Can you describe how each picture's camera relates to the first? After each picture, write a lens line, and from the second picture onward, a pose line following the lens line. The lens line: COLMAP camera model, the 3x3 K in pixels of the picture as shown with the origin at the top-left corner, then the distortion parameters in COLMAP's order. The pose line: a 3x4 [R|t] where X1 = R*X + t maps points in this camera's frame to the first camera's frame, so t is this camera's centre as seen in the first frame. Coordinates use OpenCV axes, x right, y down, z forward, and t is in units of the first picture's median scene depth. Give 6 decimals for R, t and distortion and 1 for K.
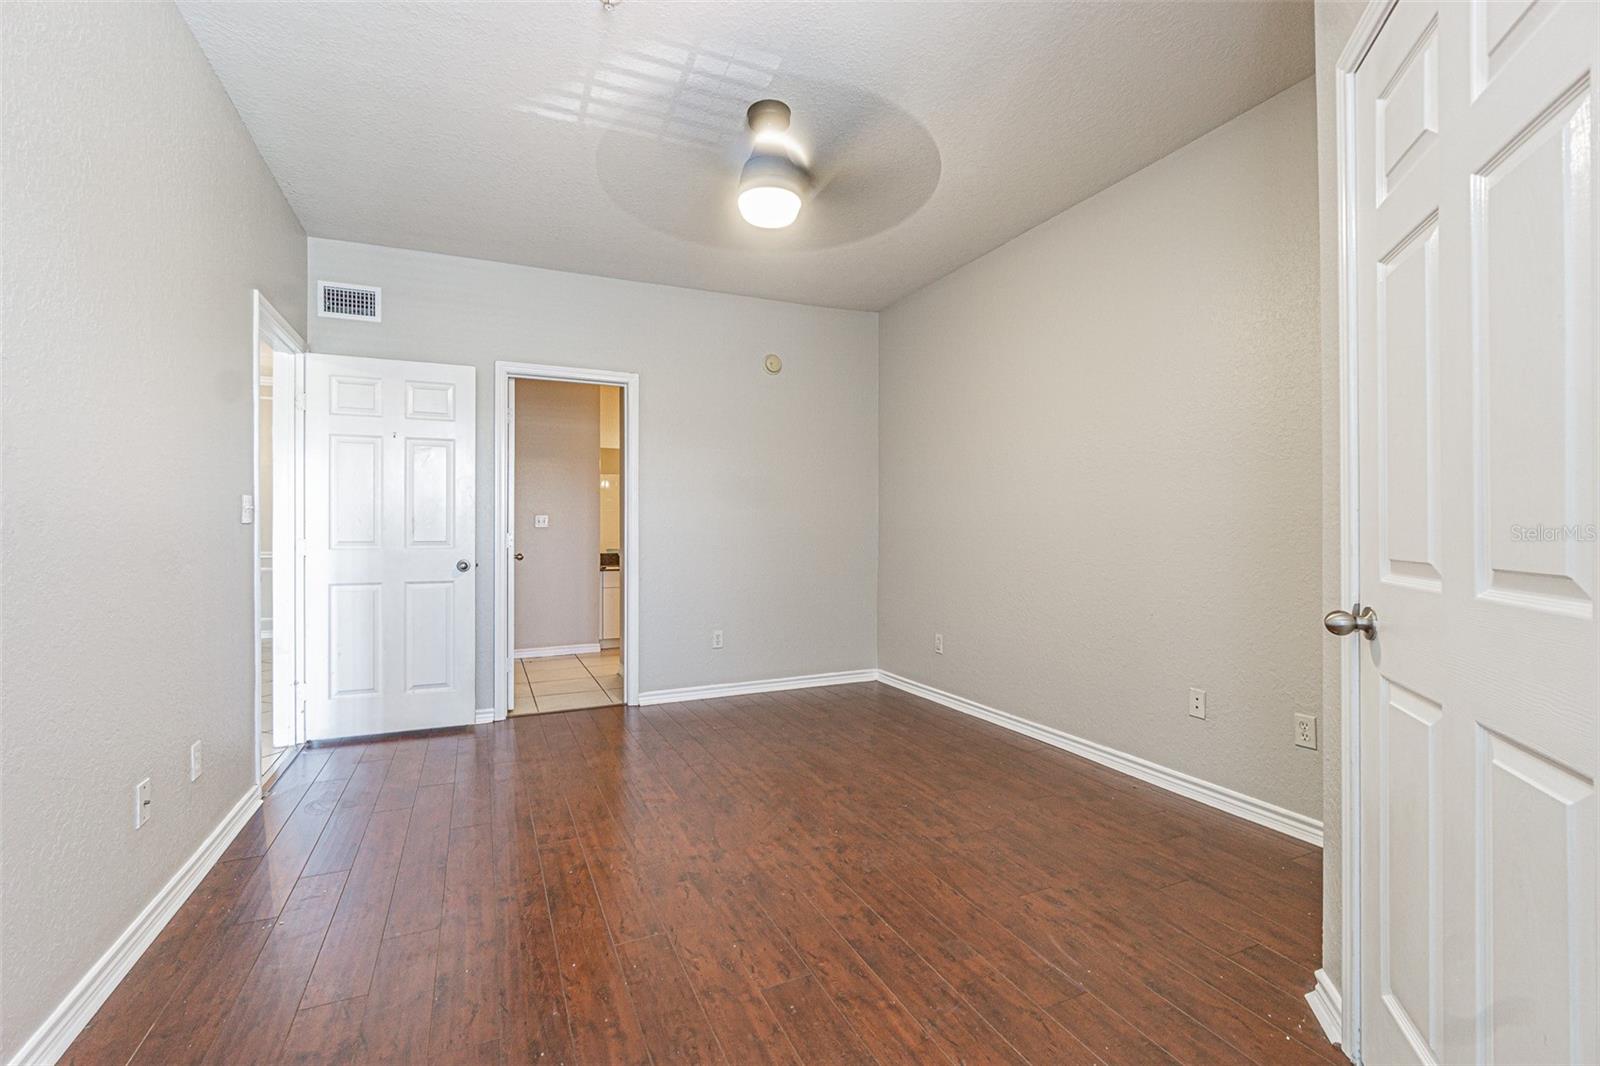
lens RADIAL K [[699.7, 0, 797.6], [0, 699.7, 531.1], [0, 0, 1]] dist [0.001180, 0.001008]
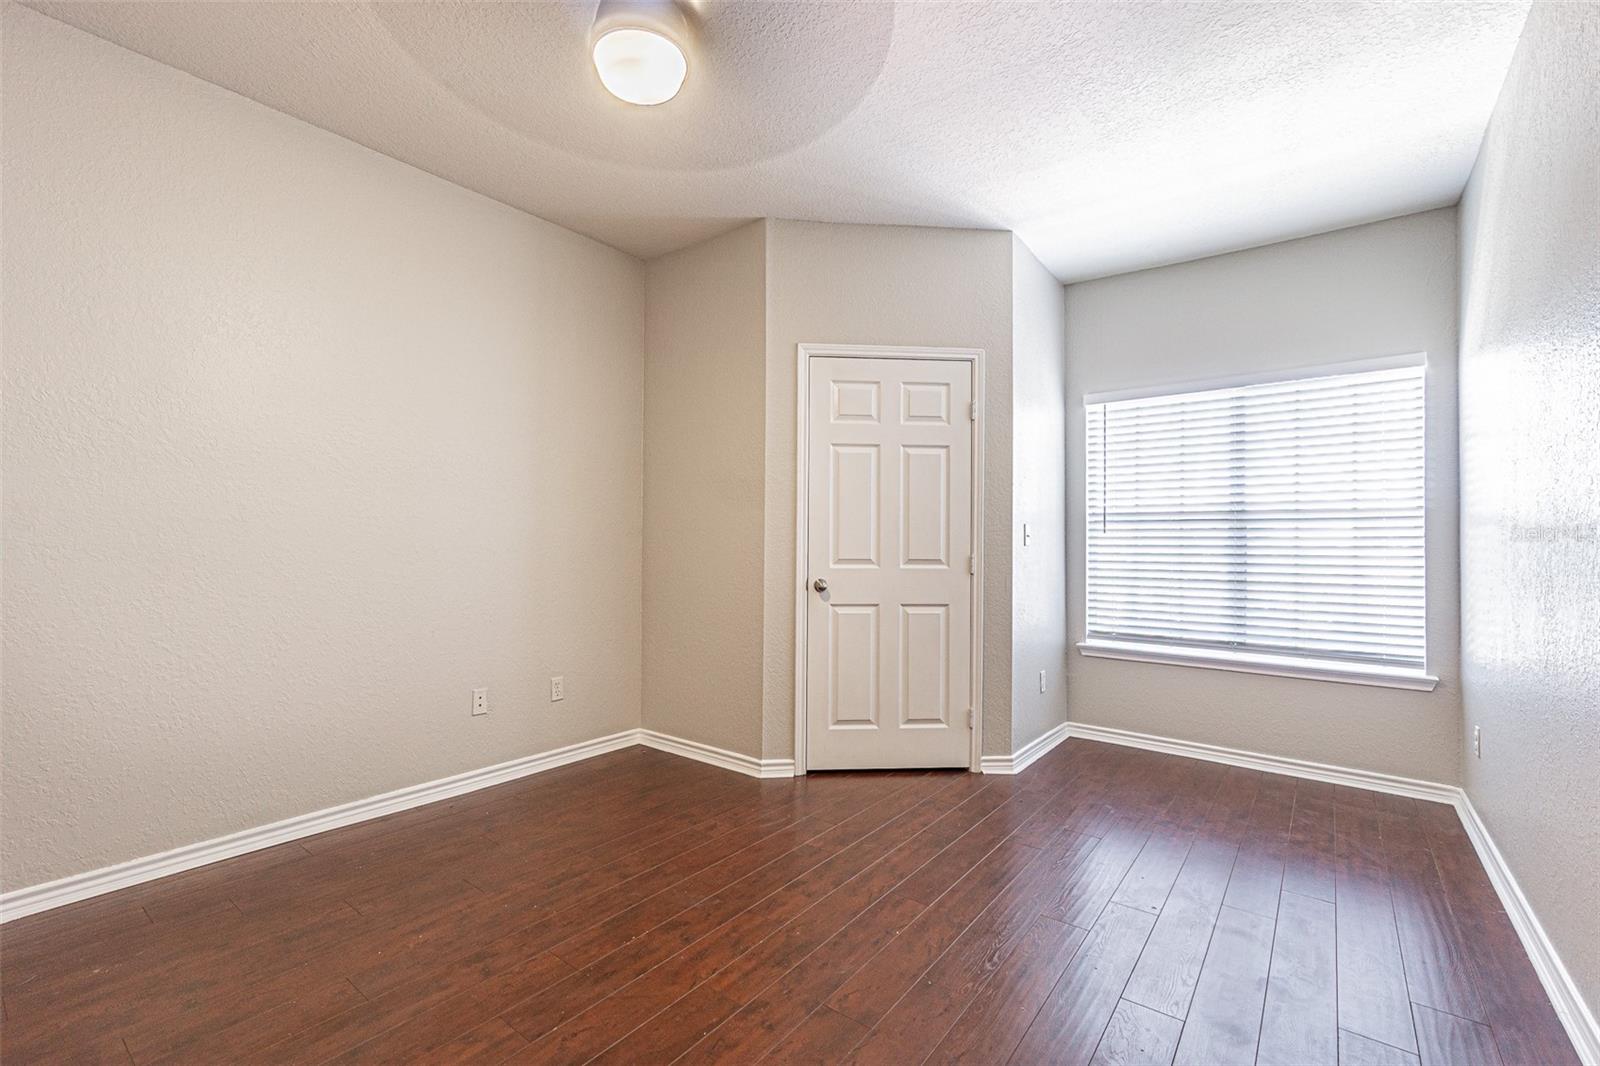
lens RADIAL K [[699.7, 0, 796.3], [0, 699.7, 543.5], [0, 0, 1]] dist [0.001180, 0.001008]
pose [[-0.478743, 0.000434, 0.877955, -0.648409], [-0.009214, 0.999942, -0.005518, -0.001440], [-0.877907, -0.010731, -0.478711, 1.115716]]
